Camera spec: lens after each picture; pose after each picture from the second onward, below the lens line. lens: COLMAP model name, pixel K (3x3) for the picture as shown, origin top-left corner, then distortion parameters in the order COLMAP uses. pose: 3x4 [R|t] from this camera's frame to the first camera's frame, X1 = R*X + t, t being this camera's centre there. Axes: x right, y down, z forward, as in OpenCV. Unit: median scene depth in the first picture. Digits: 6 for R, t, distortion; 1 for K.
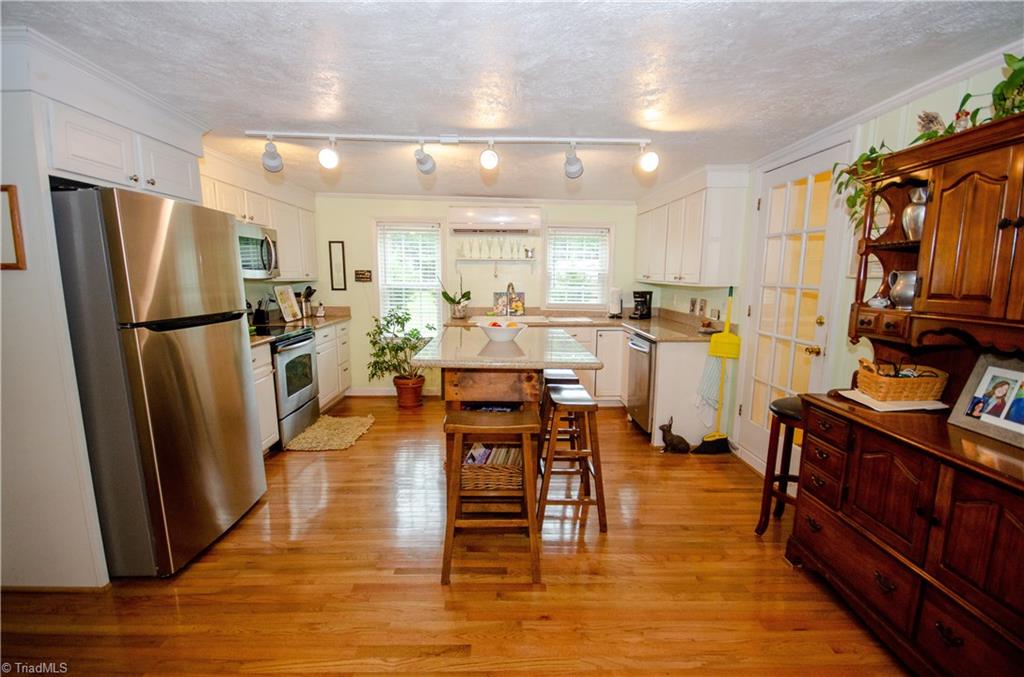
lens RADIAL K [[450.1, 0, 514.4], [0, 450.1, 343.7], [0, 0, 1]] dist [-0.002415, -0.007796]
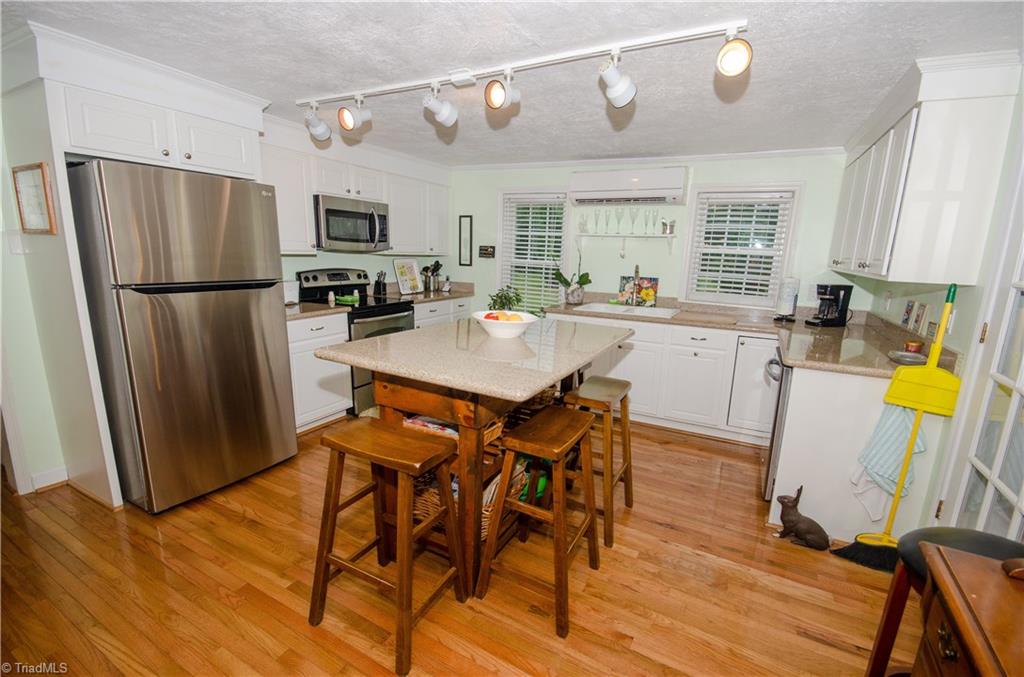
lens RADIAL K [[450.1, 0, 513.2], [0, 450.1, 343.2], [0, 0, 1]] dist [-0.002415, -0.007796]
pose [[0.868720, 0.120258, -0.480482, 0.203498], [-0.100640, 0.992698, 0.066500, -0.027839], [0.484971, -0.009415, 0.874480, 0.191982]]
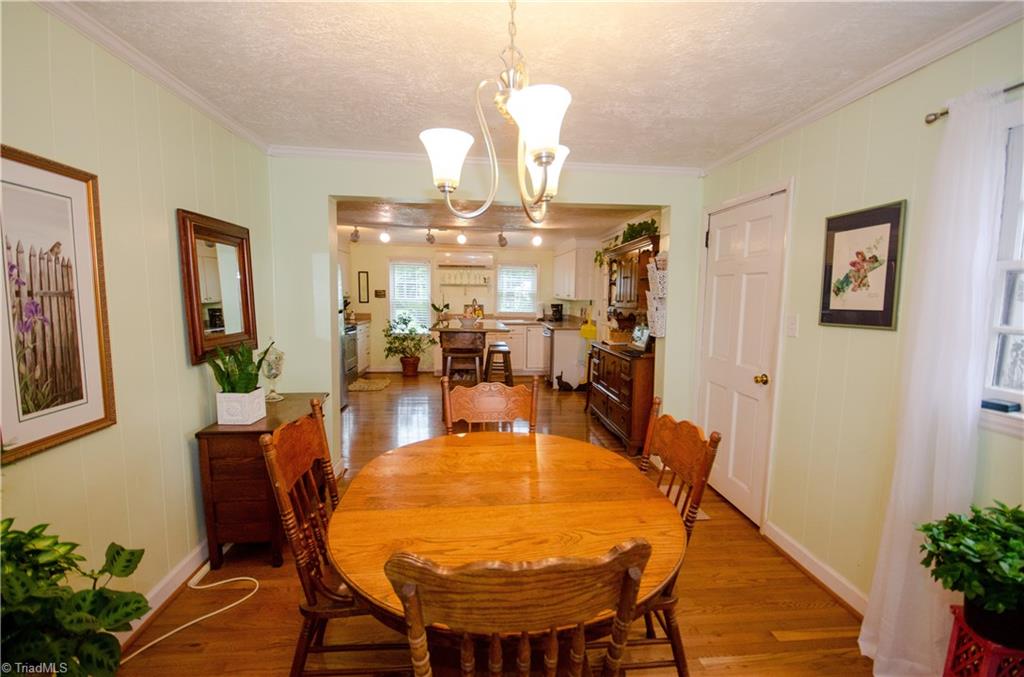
lens RADIAL K [[450.1, 0, 514.1], [0, 450.1, 333.6], [0, 0, 1]] dist [-0.002415, -0.007796]
pose [[0.997974, -0.000792, 0.063612, 0.029806], [0.004828, 0.997981, -0.063322, 0.091372], [-0.063433, 0.063501, 0.995964, -0.595025]]
